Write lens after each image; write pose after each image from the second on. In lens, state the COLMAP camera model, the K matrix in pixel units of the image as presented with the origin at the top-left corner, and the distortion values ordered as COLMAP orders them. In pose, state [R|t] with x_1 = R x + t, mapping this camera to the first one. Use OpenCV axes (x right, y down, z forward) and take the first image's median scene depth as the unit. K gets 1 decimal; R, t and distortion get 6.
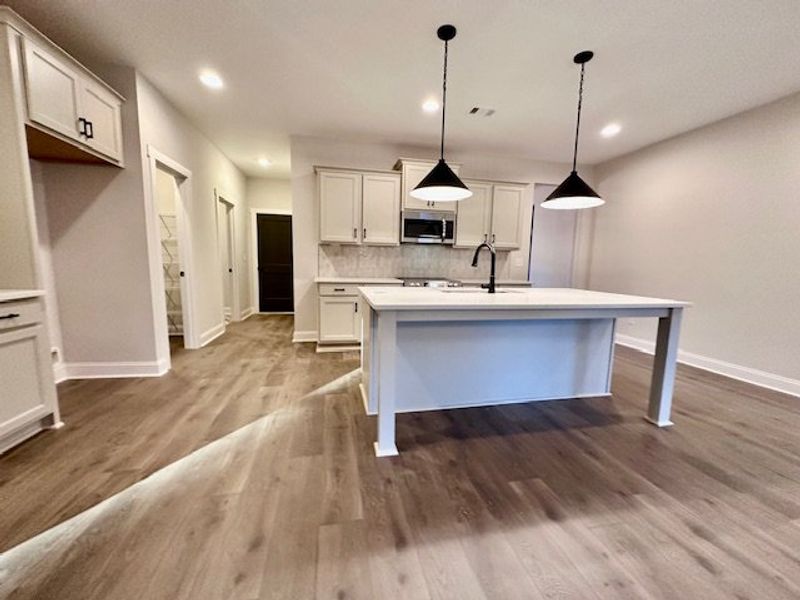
lens RADIAL K [[318.8, 0, 400.0], [0, 318.8, 300.0], [0, 0, 1]] dist [-0.001261, -0.000007]
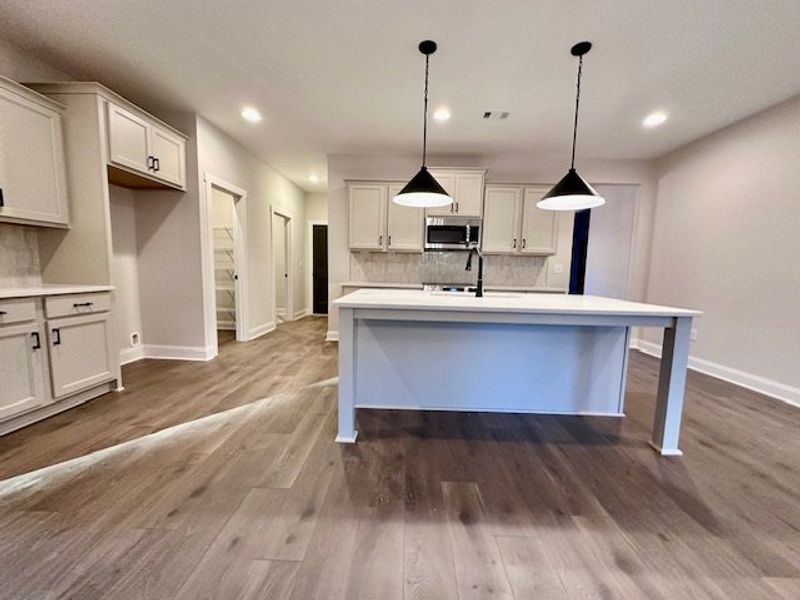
lens RADIAL K [[318.8, 0, 400.0], [0, 318.8, 300.0], [0, 0, 1]] dist [-0.001261, -0.000007]
pose [[0.971958, 0.023232, -0.234004, 0.282201], [-0.029527, 0.999289, -0.023433, 0.018268], [0.233293, 0.029686, 0.971953, -0.014806]]
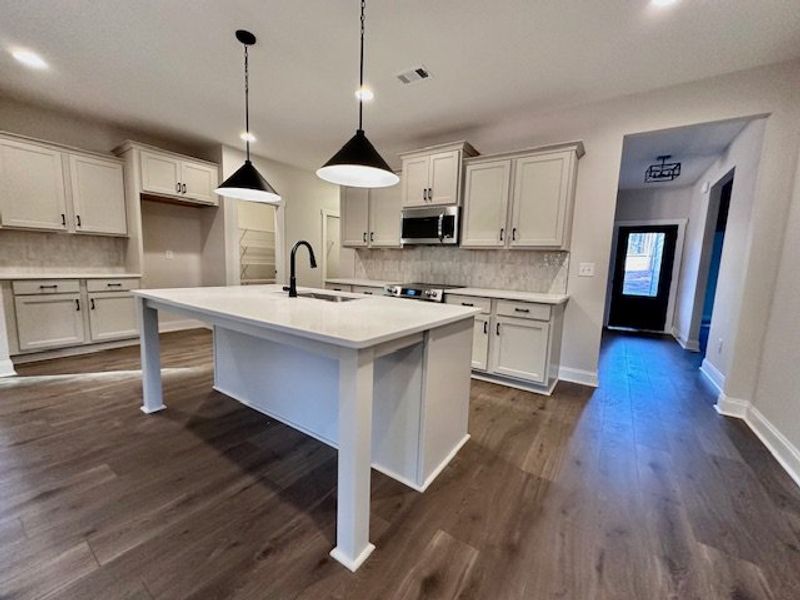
lens RADIAL K [[318.8, 0, 400.0], [0, 318.8, 300.0], [0, 0, 1]] dist [-0.001261, -0.000007]
pose [[0.690121, 0.086416, -0.718516, 1.126919], [-0.105630, 0.994240, 0.018122, -0.060091], [0.715943, 0.063390, 0.695275, 0.603558]]
